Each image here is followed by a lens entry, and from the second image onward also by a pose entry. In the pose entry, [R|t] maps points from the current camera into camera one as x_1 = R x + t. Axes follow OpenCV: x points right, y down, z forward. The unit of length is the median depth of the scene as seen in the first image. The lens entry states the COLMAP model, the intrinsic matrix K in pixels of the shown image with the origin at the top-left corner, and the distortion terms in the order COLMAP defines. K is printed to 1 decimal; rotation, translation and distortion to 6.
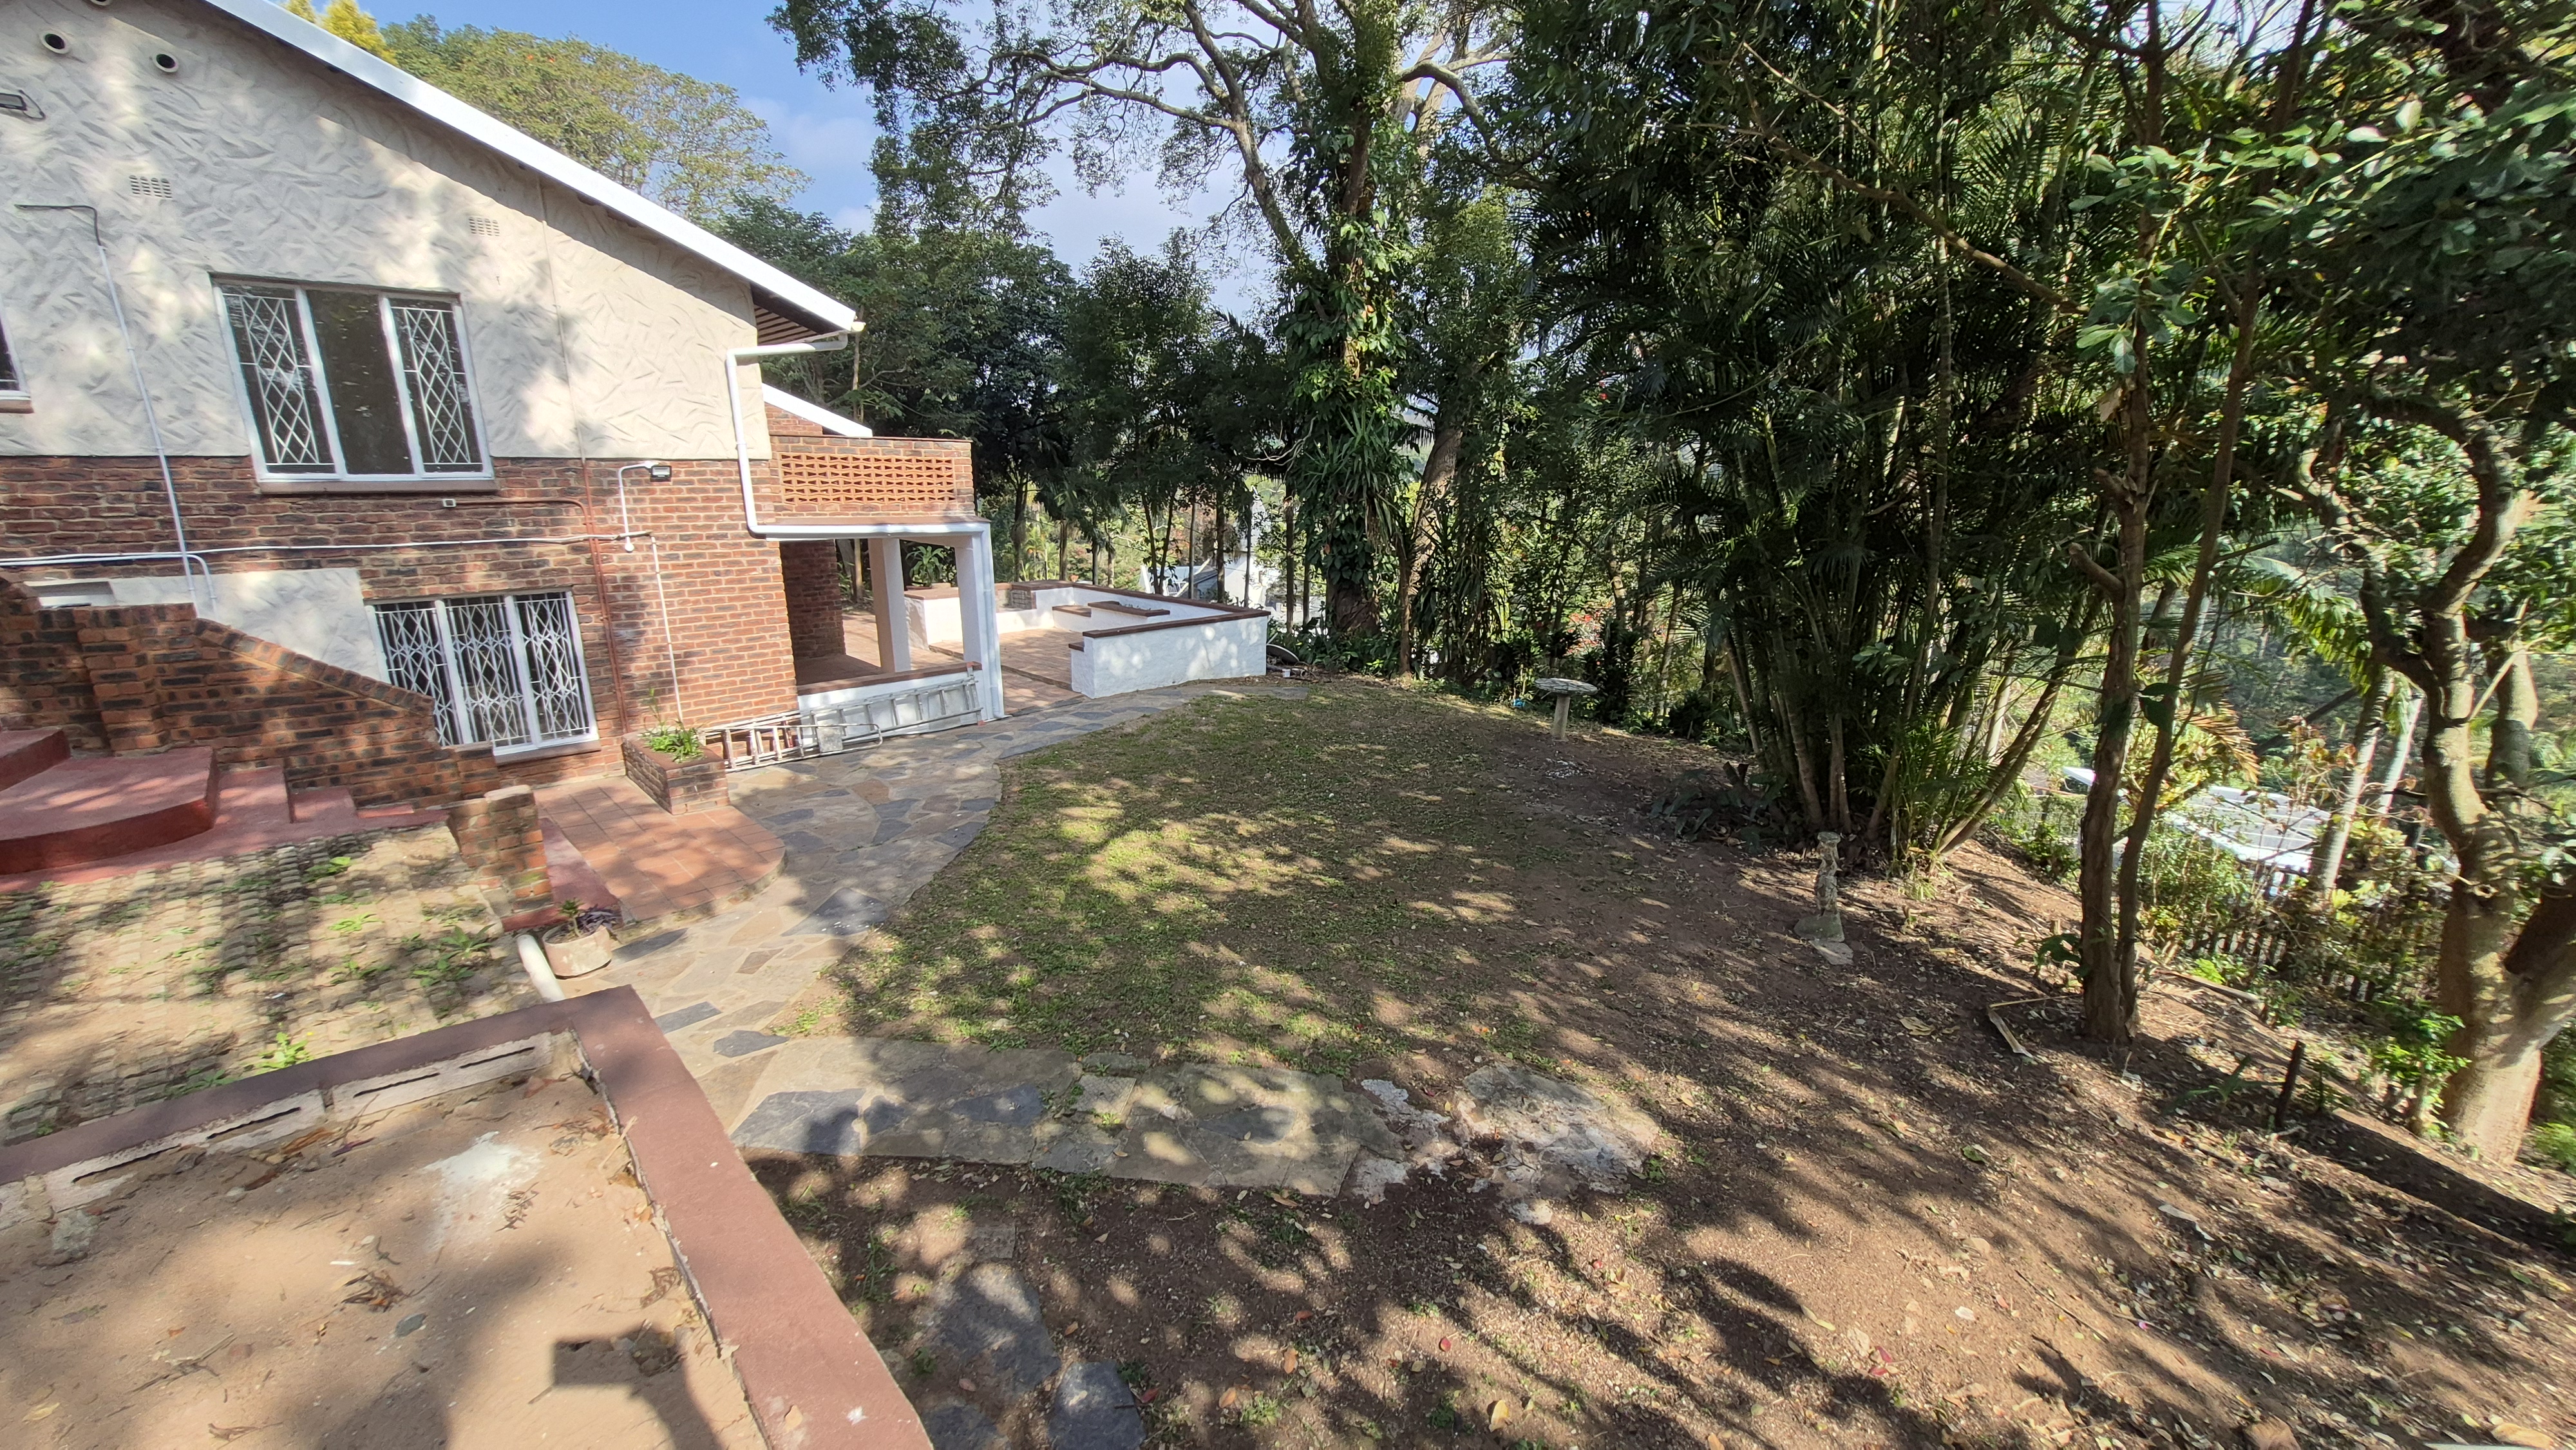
lens RADIAL K [[1009.0, 0, 1278.7], [0, 1009.0, 723.8], [0, 0, 1]] dist [0.007451, -0.002824]
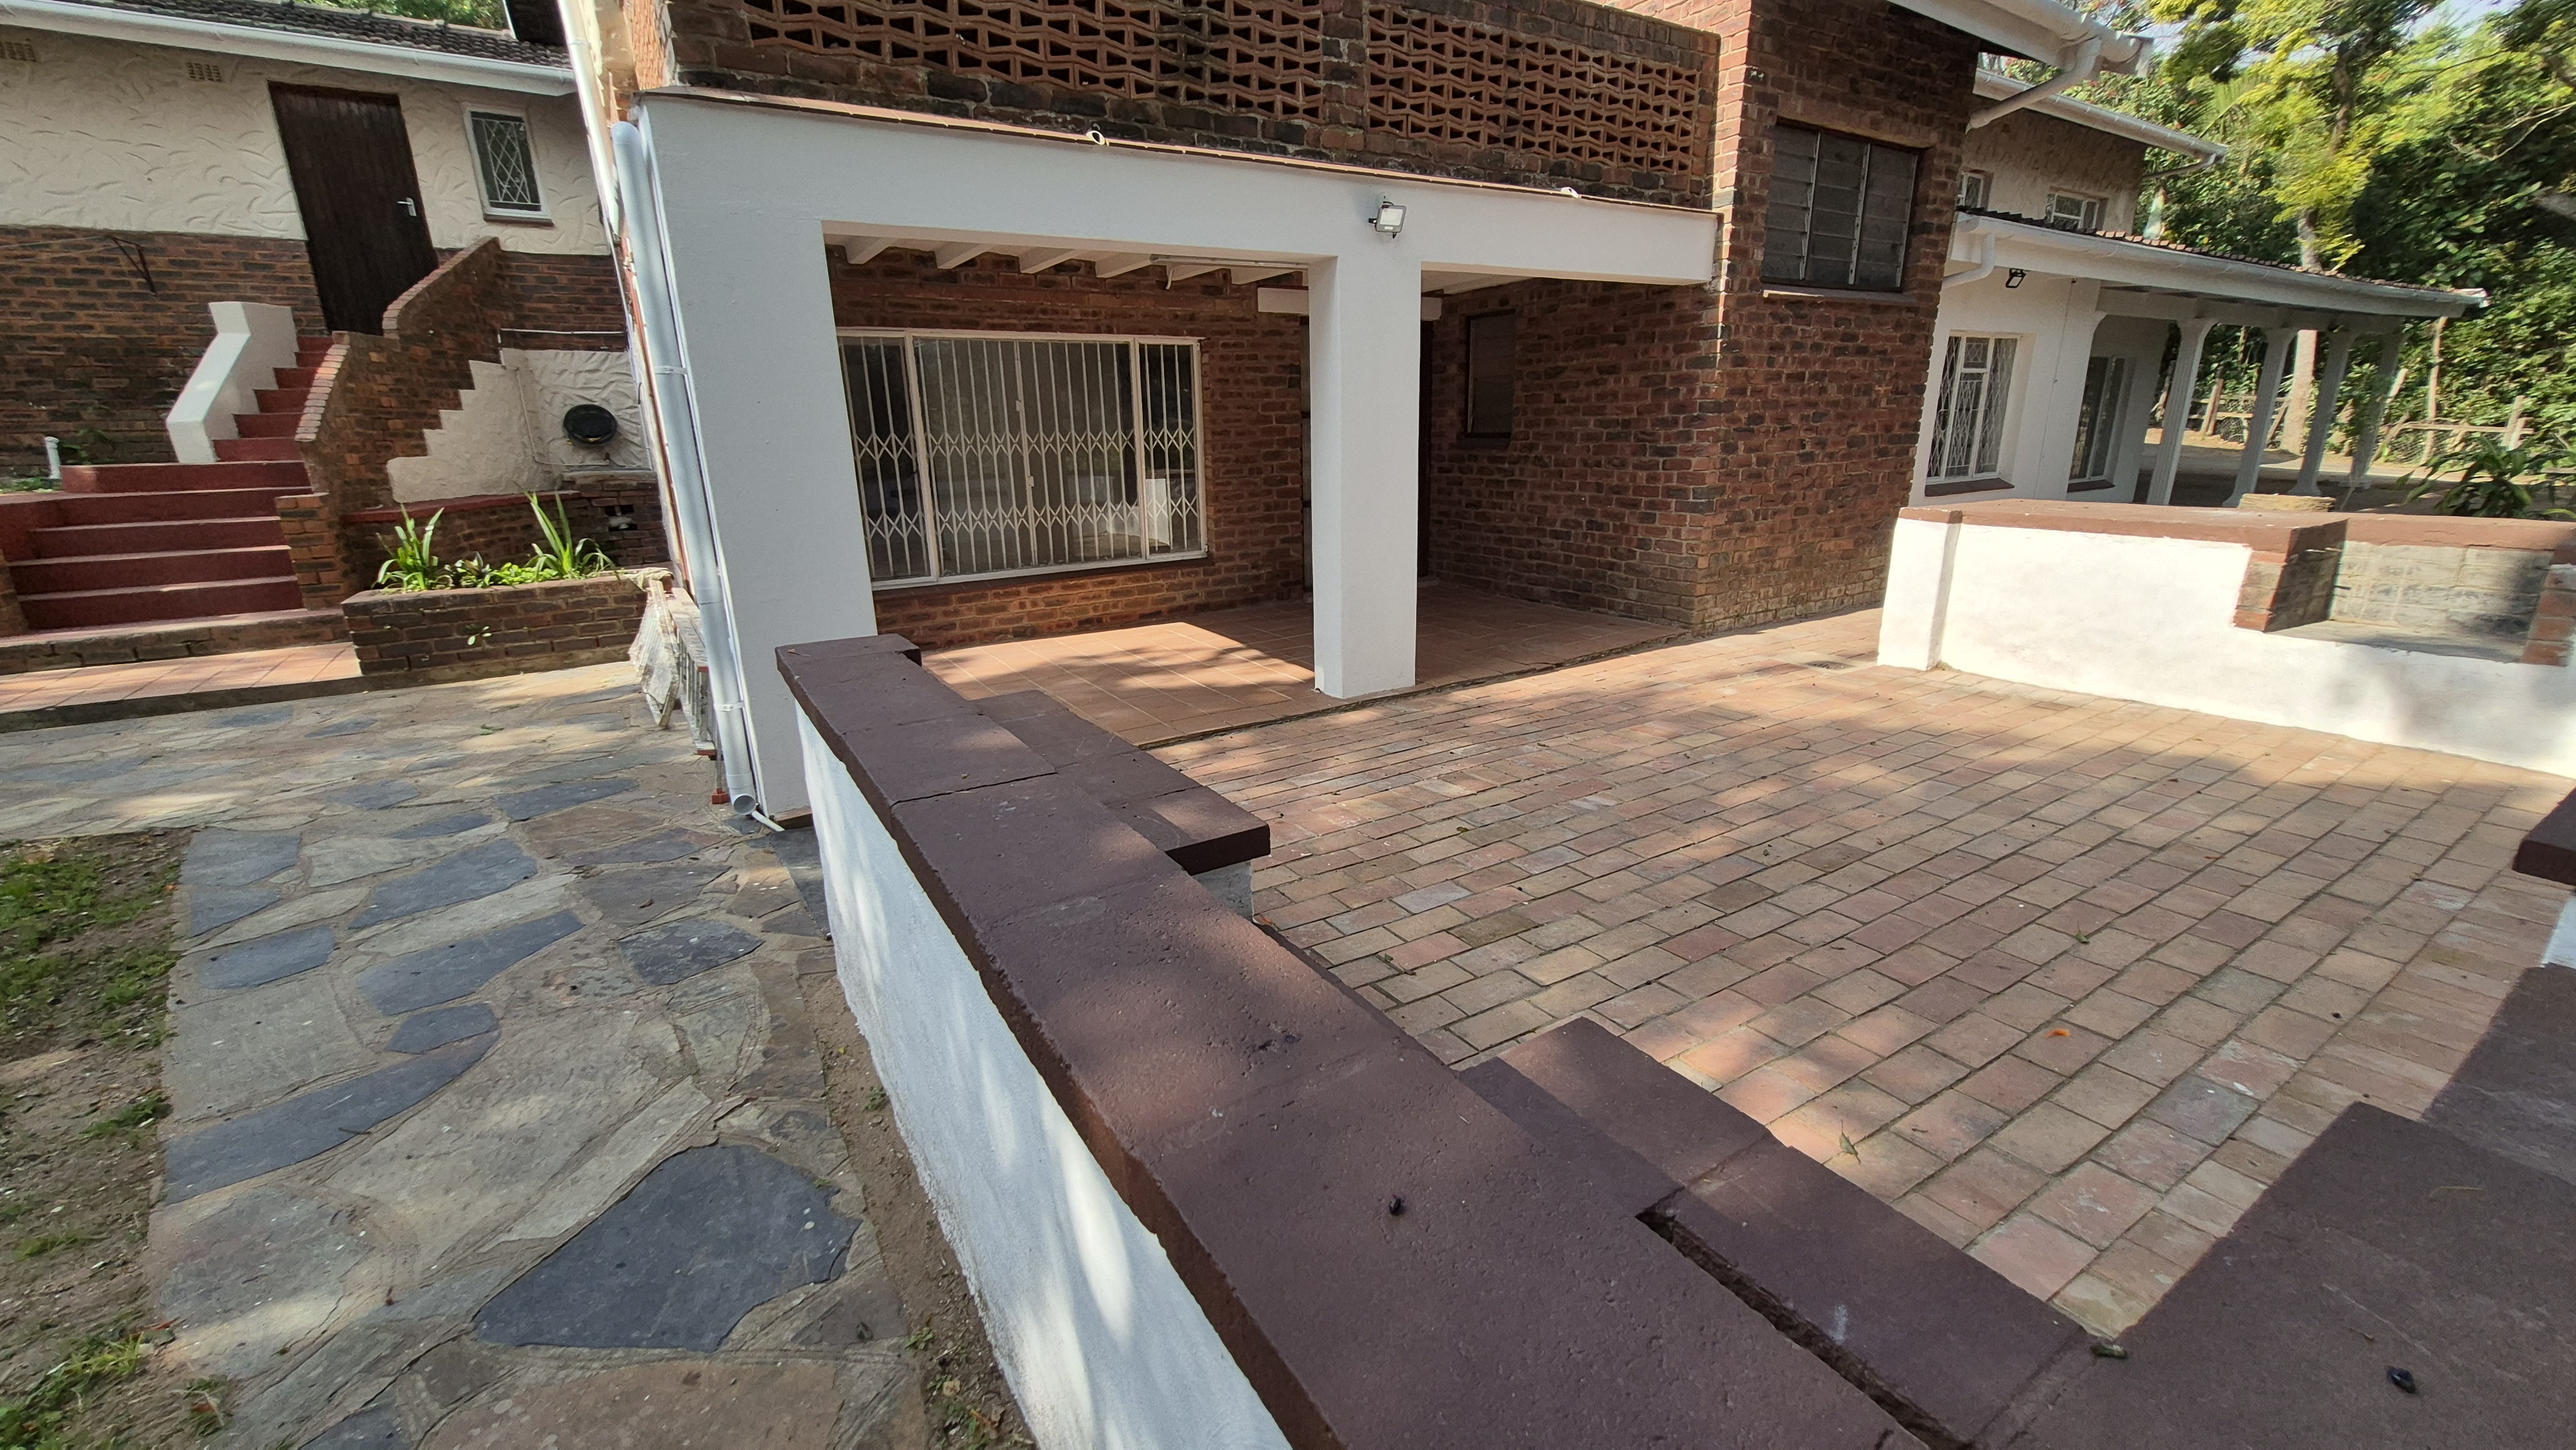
lens RADIAL K [[1009.0, 0, 1280.7], [0, 1009.0, 722.8], [0, 0, 1]] dist [0.007451, -0.002824]
pose [[-0.194520, 0.281595, -0.939610, -0.037979], [-0.222908, 0.920155, 0.321911, -0.215360], [0.955235, 0.272064, -0.116219, 1.528858]]
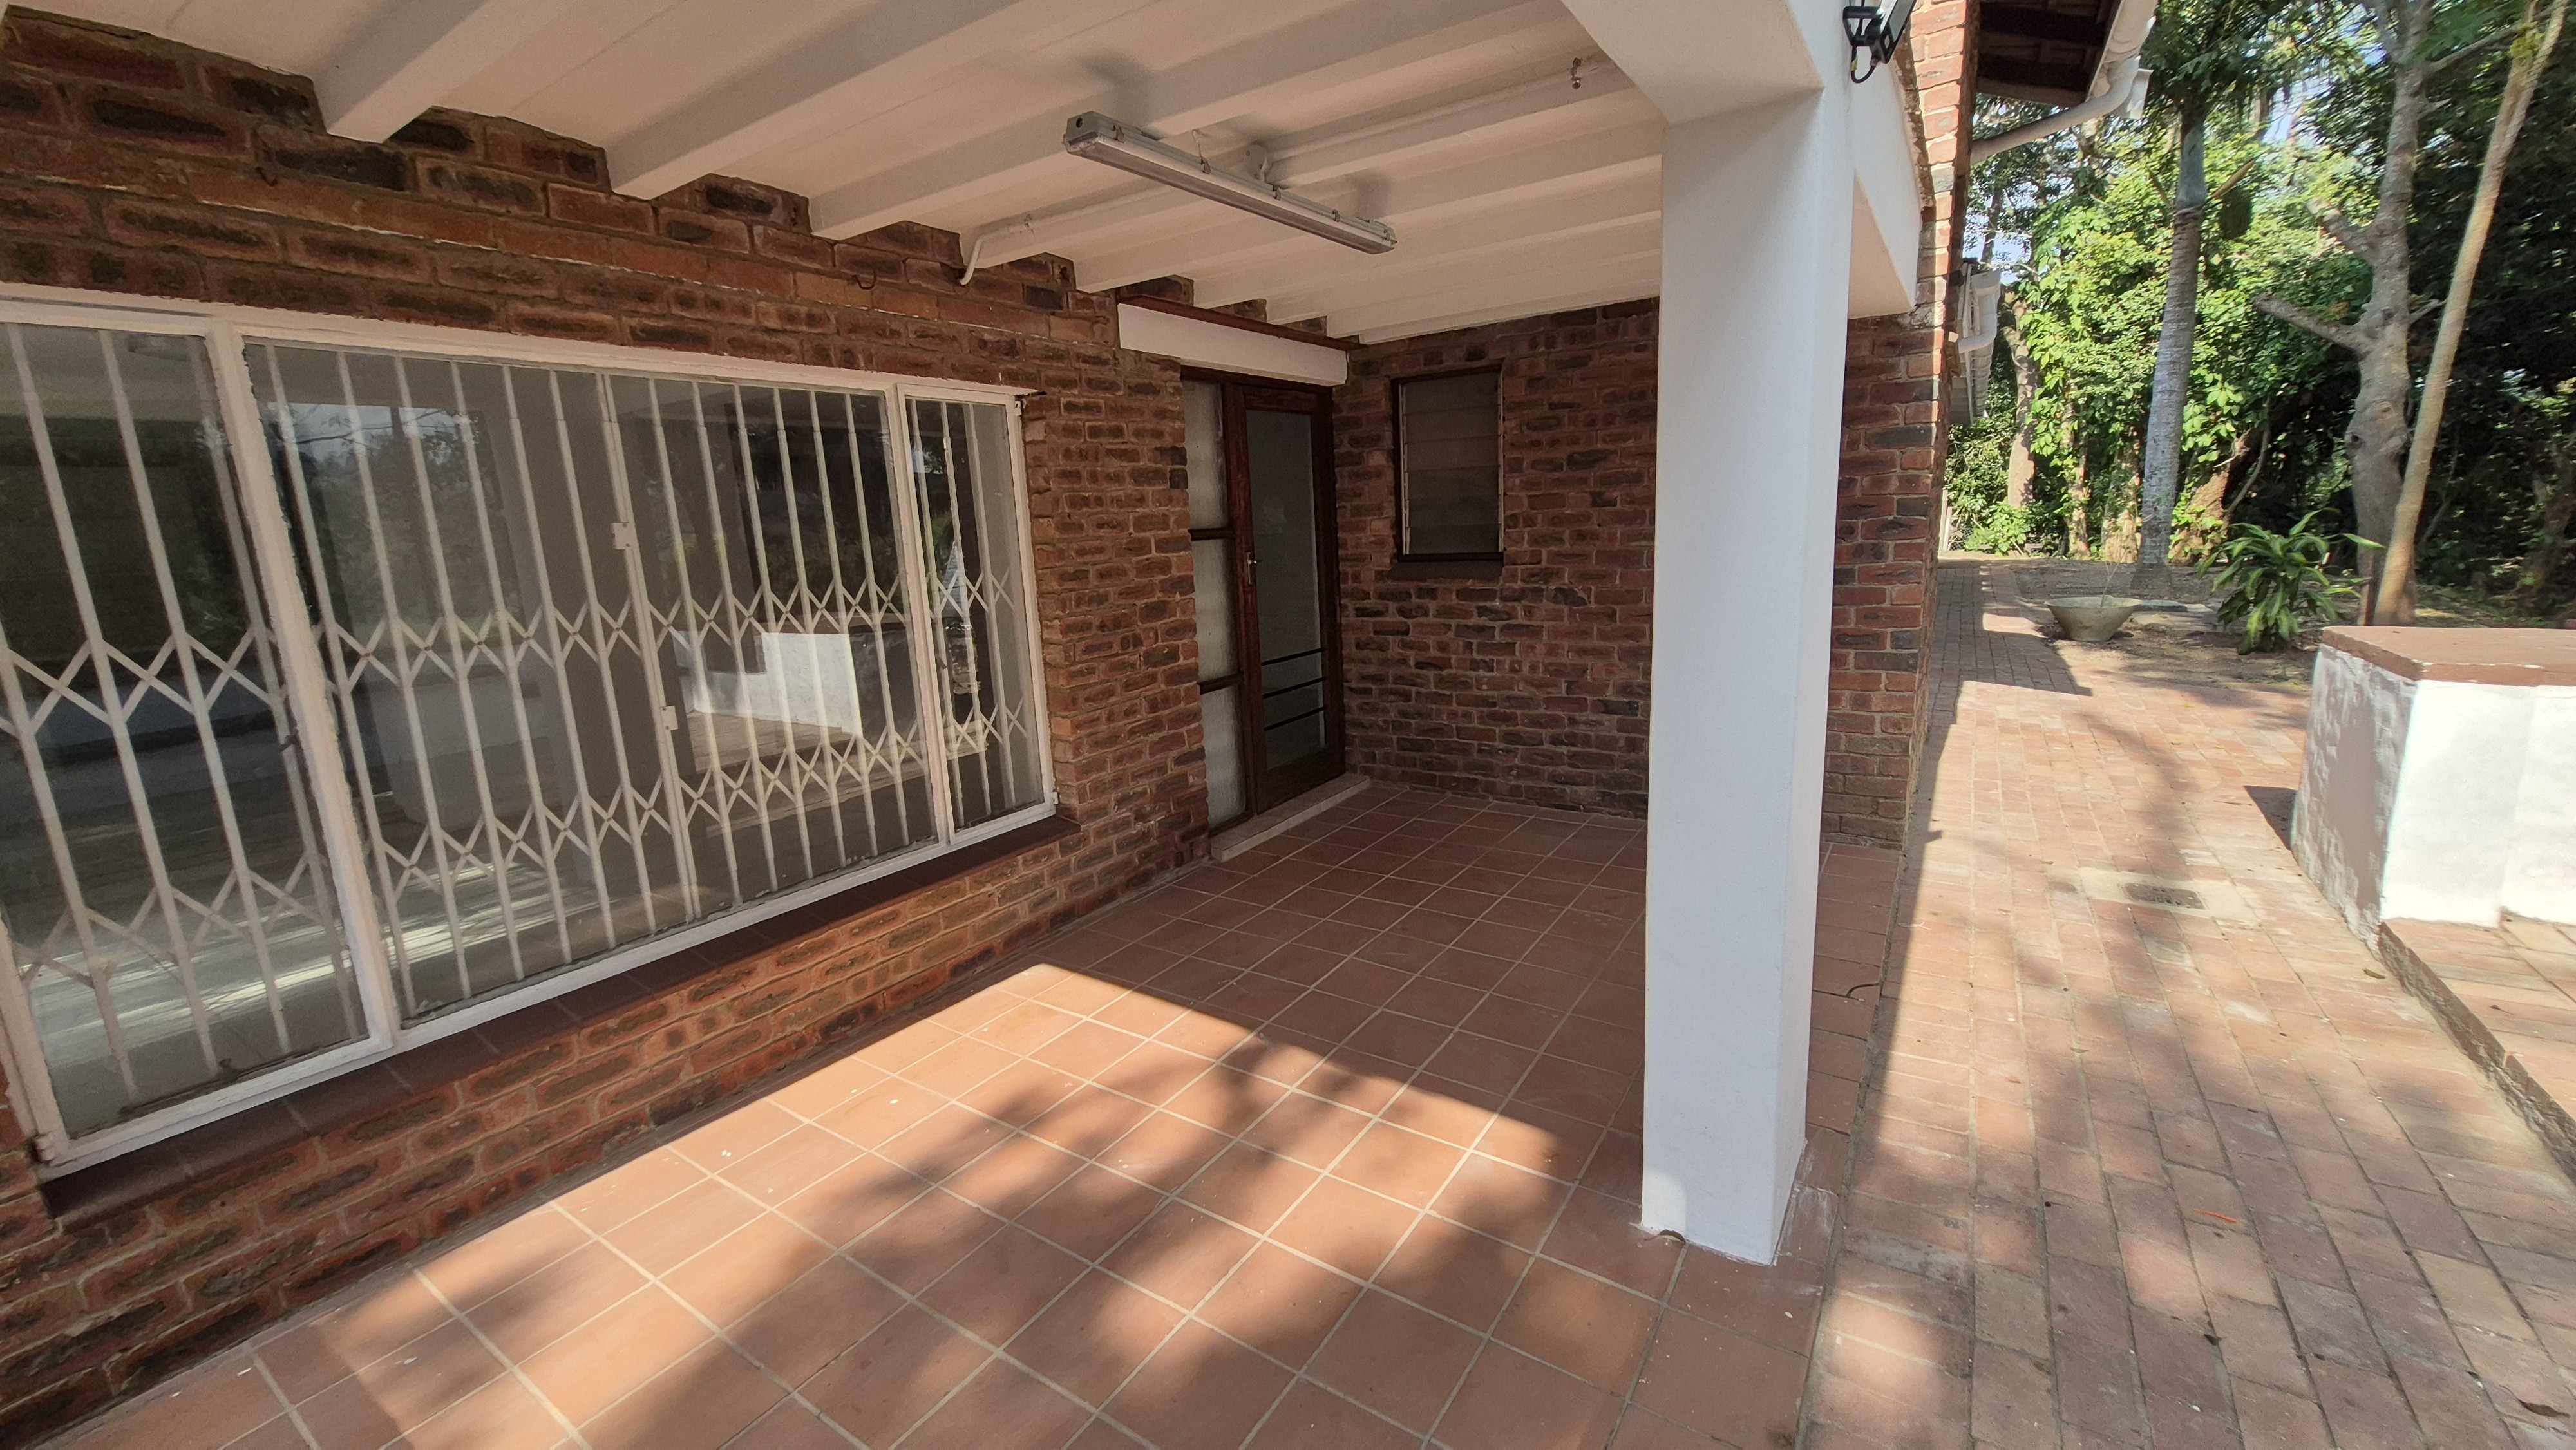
lens RADIAL K [[1009.0, 0, 1273.7], [0, 1009.0, 725.2], [0, 0, 1]] dist [0.007451, -0.002824]
pose [[0.213461, 0.184947, -0.959286, -0.399485], [-0.195868, 0.970082, 0.143444, -0.177287], [0.957116, 0.157274, 0.243300, 1.331415]]
